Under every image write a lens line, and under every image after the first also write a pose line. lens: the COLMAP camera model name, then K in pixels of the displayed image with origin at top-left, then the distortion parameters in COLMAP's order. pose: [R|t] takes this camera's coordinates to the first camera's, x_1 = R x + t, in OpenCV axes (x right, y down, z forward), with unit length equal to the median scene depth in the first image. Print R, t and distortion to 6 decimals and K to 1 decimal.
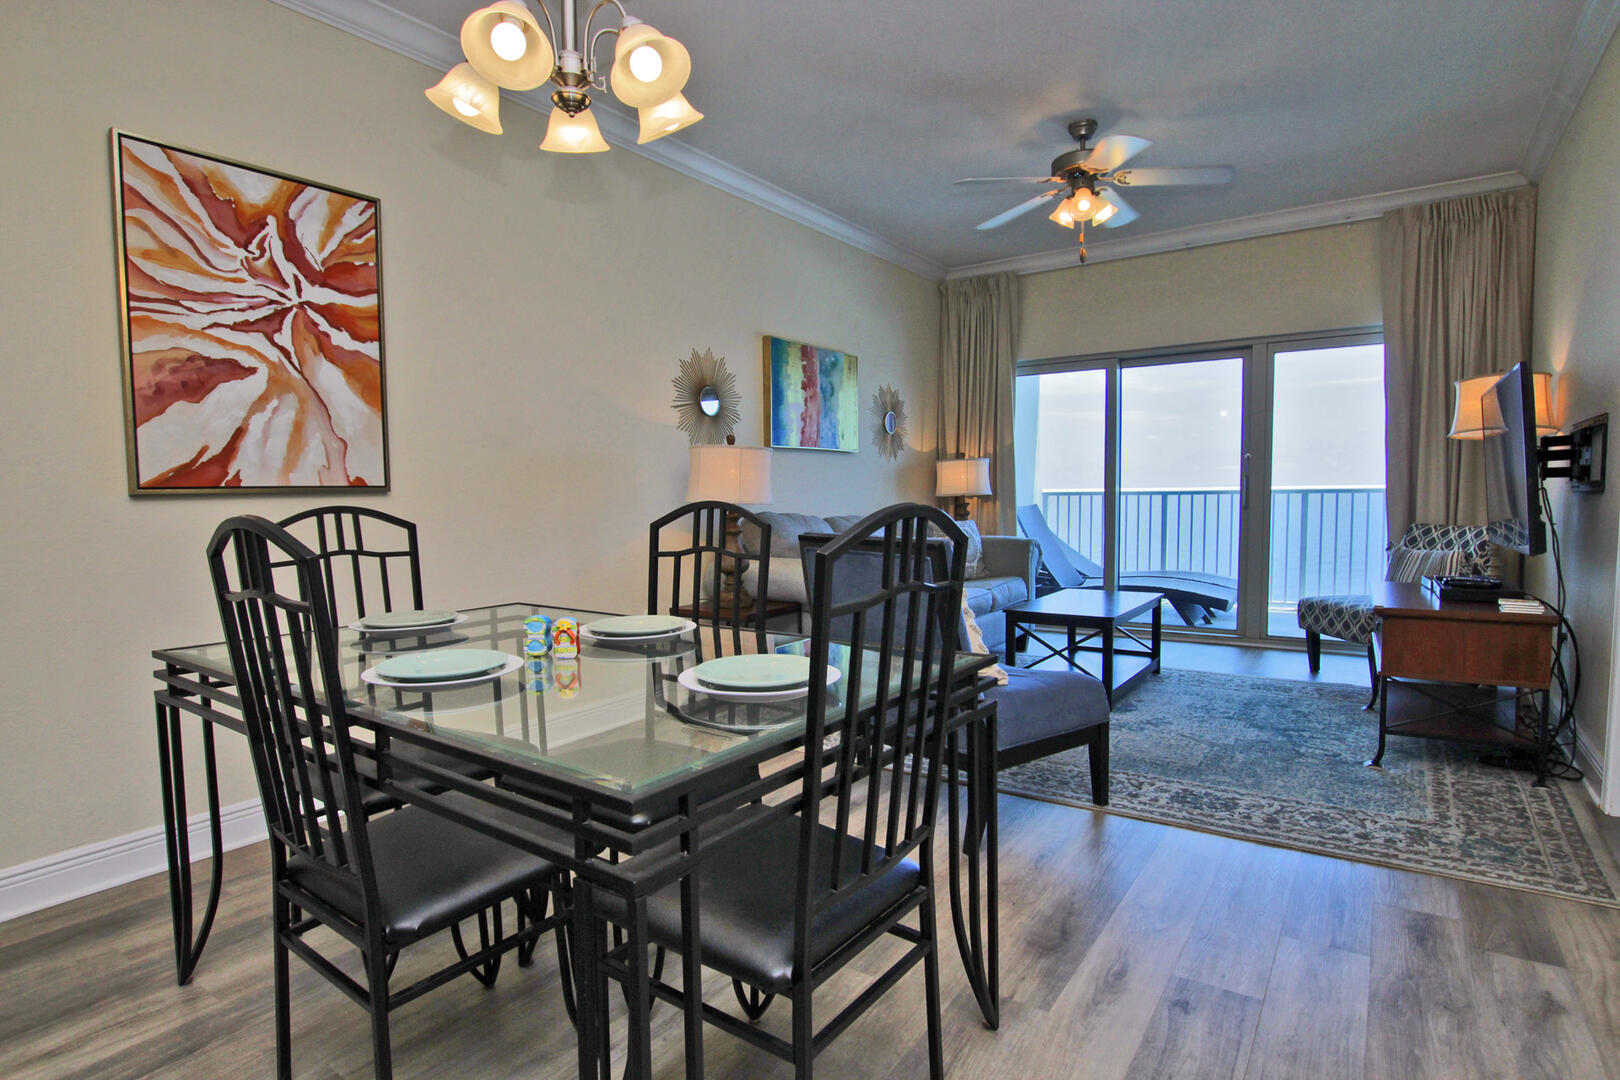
lens RADIAL K [[835.9, 0, 810.0], [0, 835.9, 540.0], [0, 0, 1]] dist [-0.021705, 0.001619]
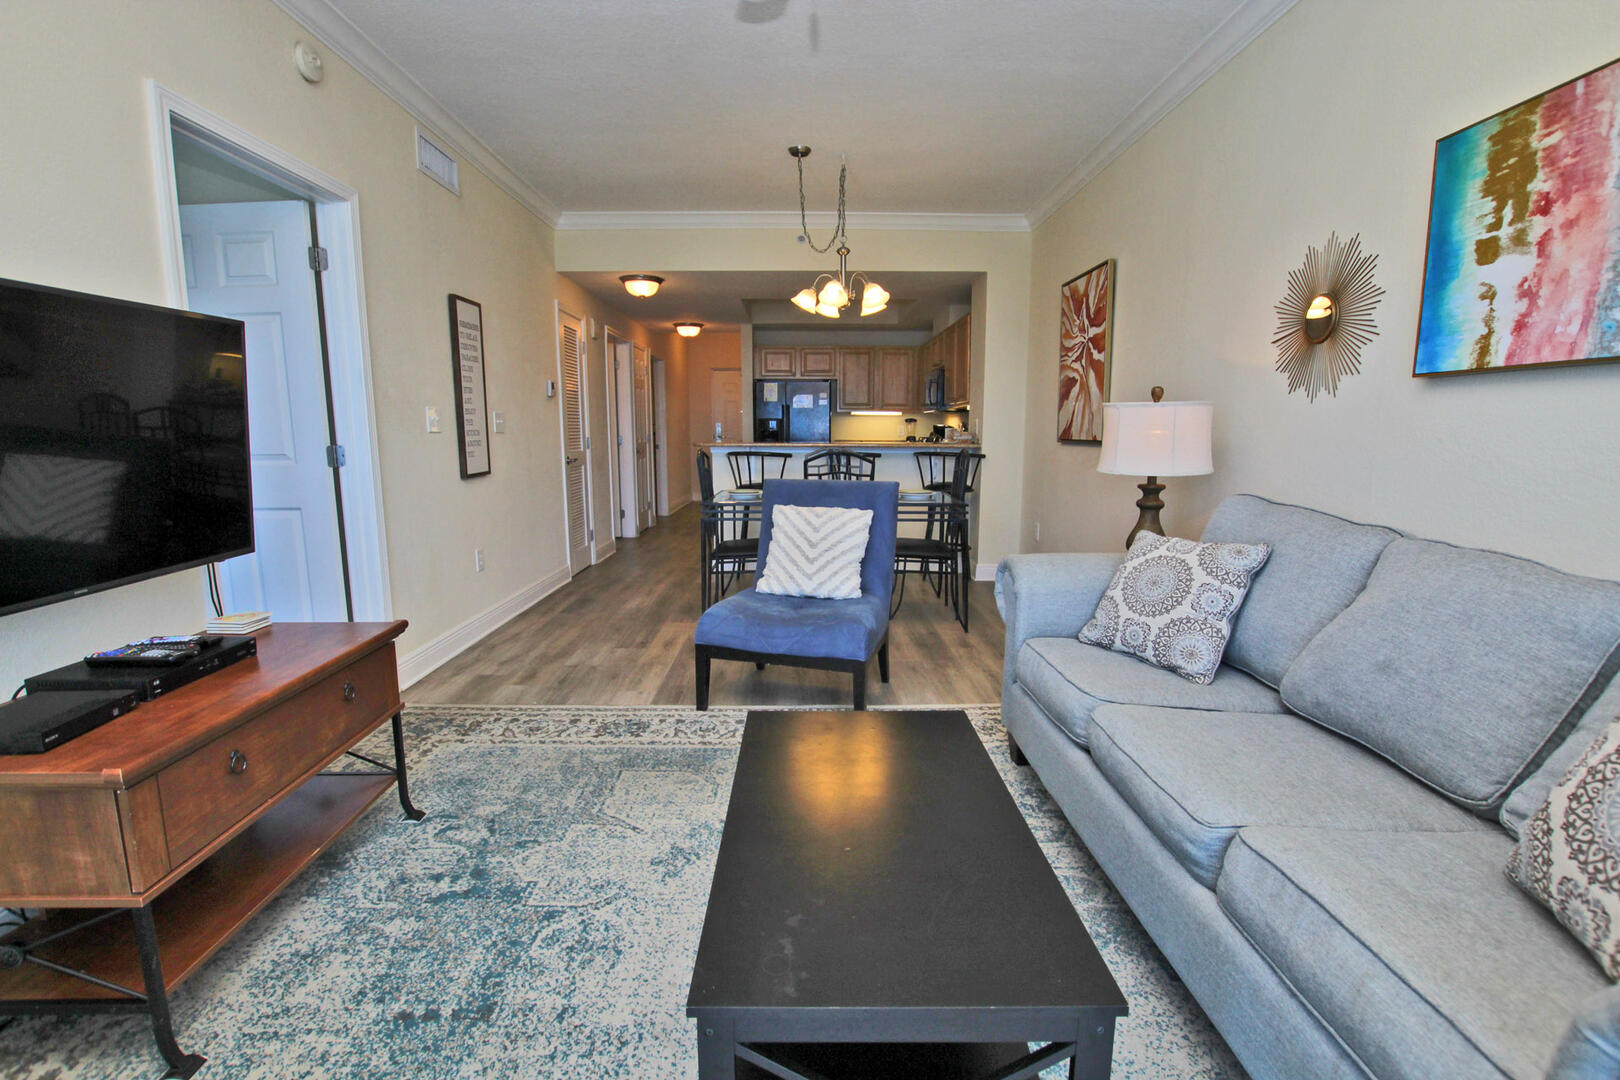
lens RADIAL K [[753.7, 0, 810.0], [0, 753.7, 540.0], [0, 0, 1]] dist [-0.029952, 0.007241]
pose [[-0.812309, 0.098894, -0.574782, 0.802832], [-0.024613, 0.978829, 0.203196, -0.157721], [0.582708, 0.179205, -0.792677, 1.853460]]
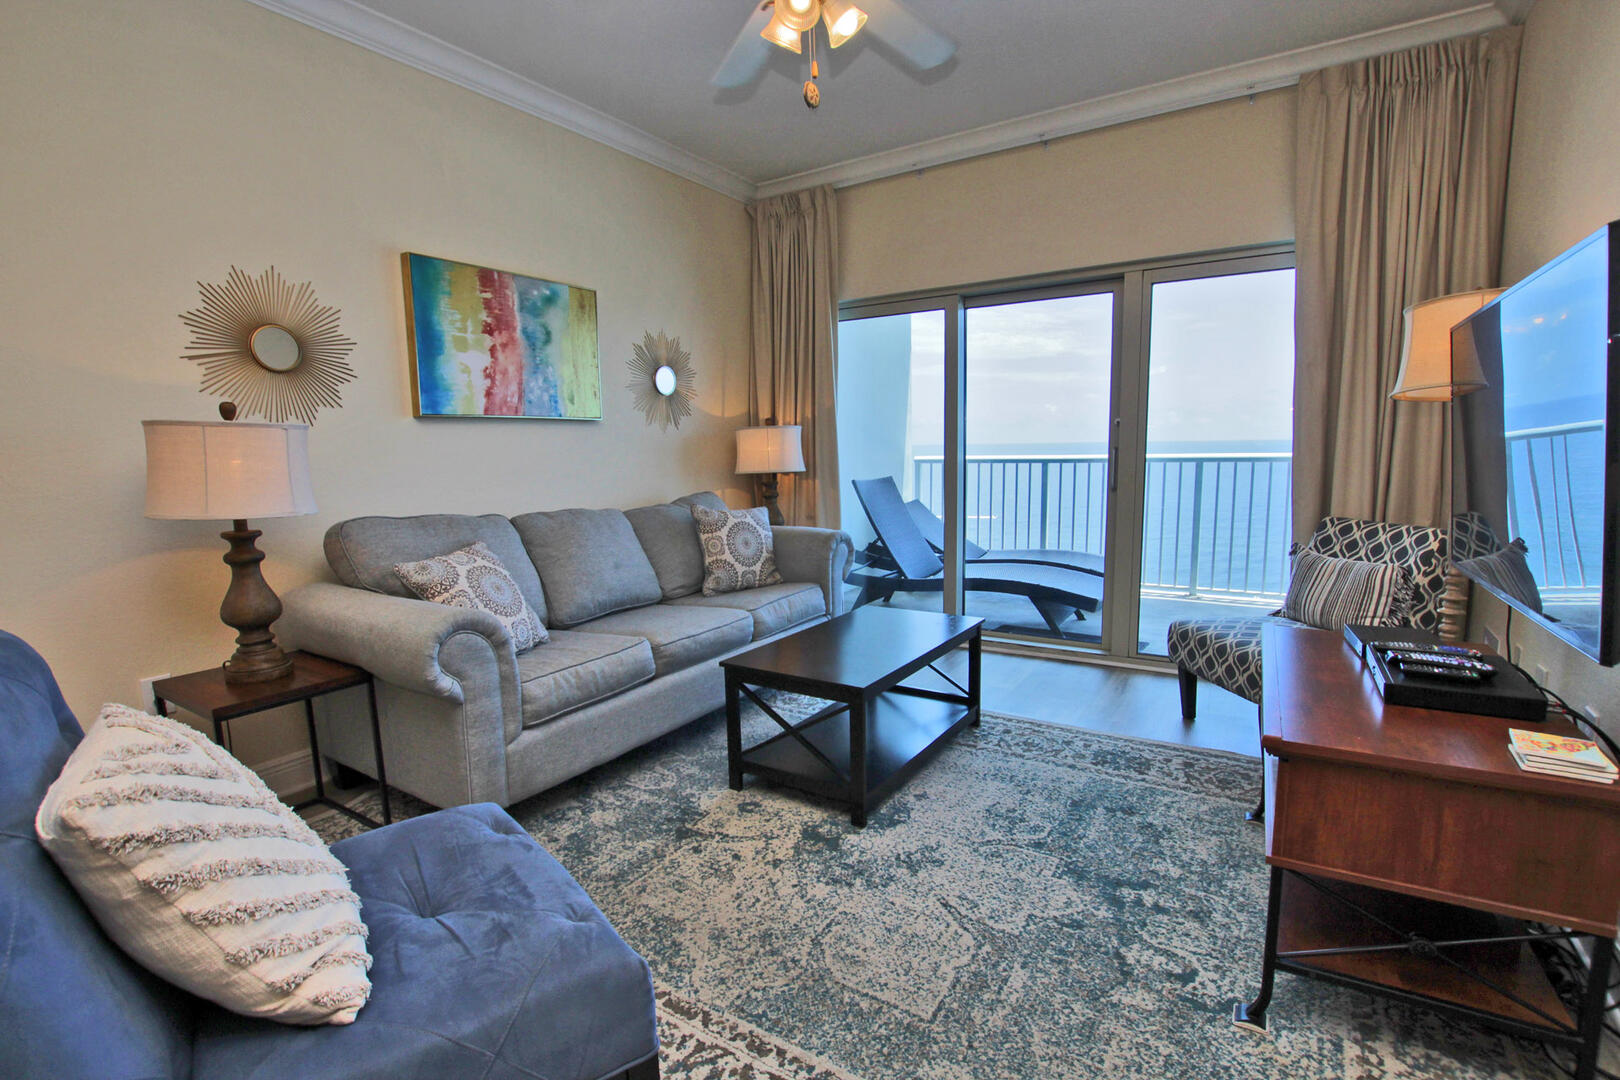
lens RADIAL K [[753.7, 0, 810.0], [0, 753.7, 540.0], [0, 0, 1]] dist [-0.029952, 0.007241]
pose [[0.999261, -0.012584, 0.036328, 0.404490], [0.010177, 0.997786, 0.065720, -0.075481], [-0.037075, -0.065302, 0.997177, 0.584042]]
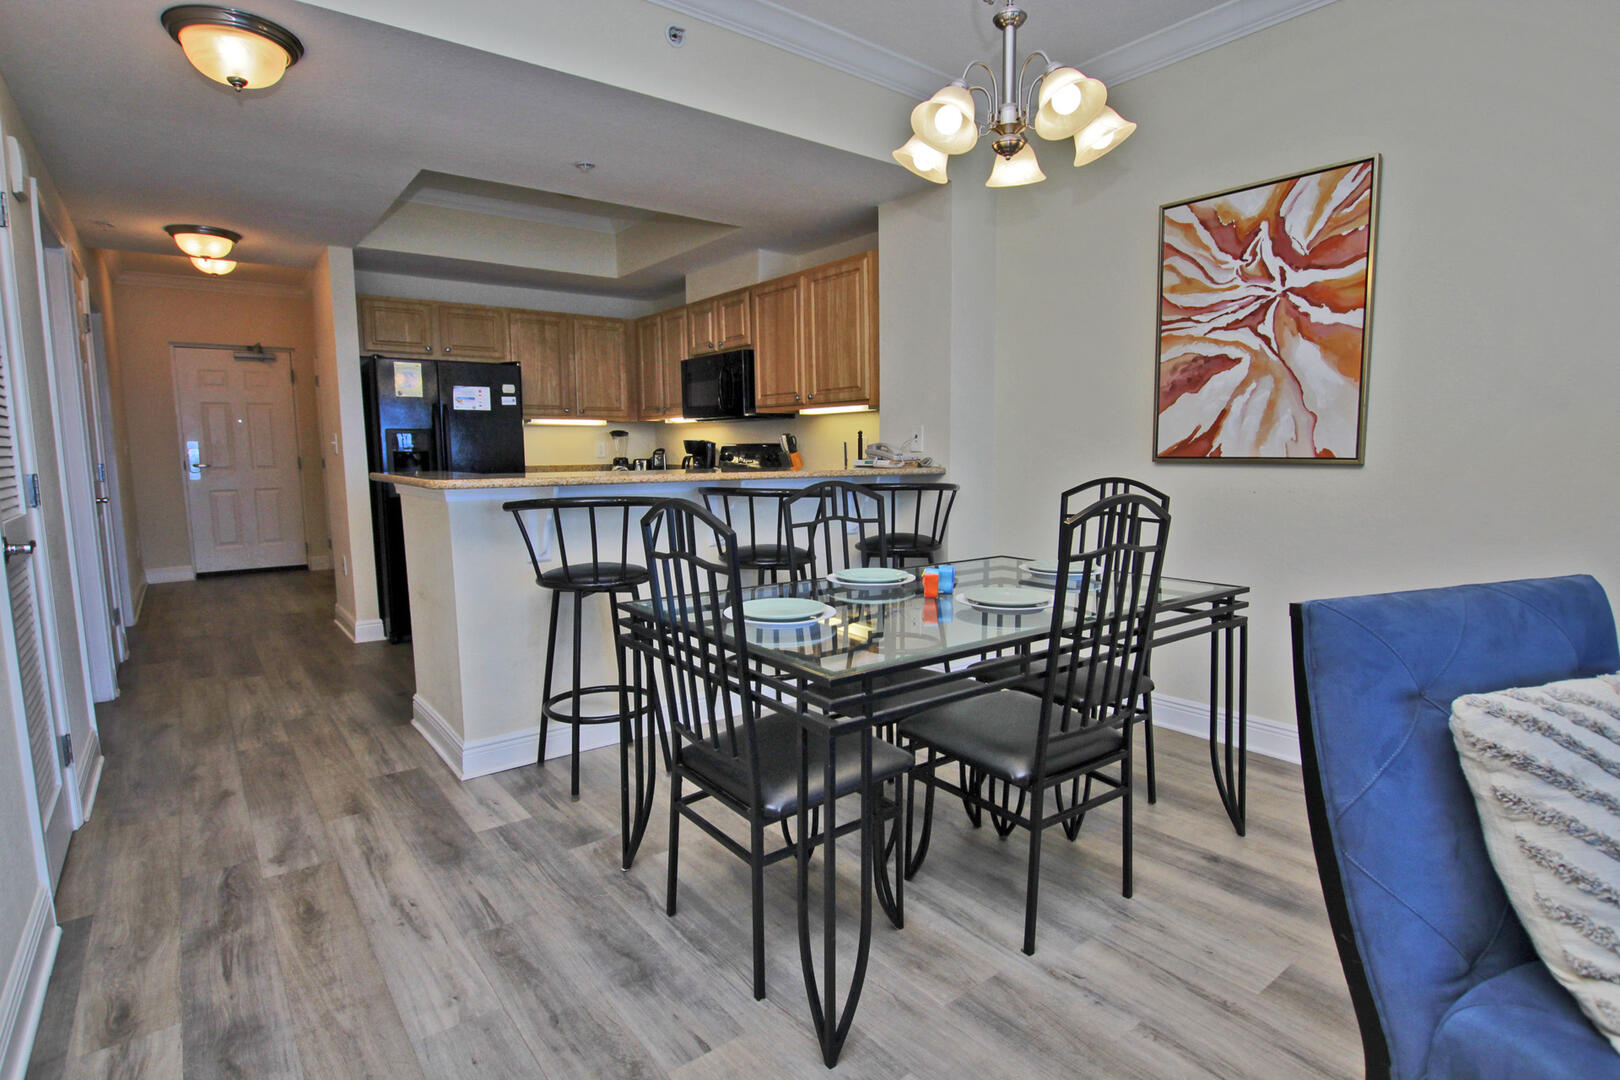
lens RADIAL K [[835.9, 0, 810.0], [0, 835.9, 540.0], [0, 0, 1]] dist [-0.021705, 0.001619]
pose [[-0.299477, 0.123522, -0.946074, 0.600645], [-0.045413, 0.988615, 0.143451, -0.080126], [0.953022, 0.085924, -0.290458, 0.679568]]
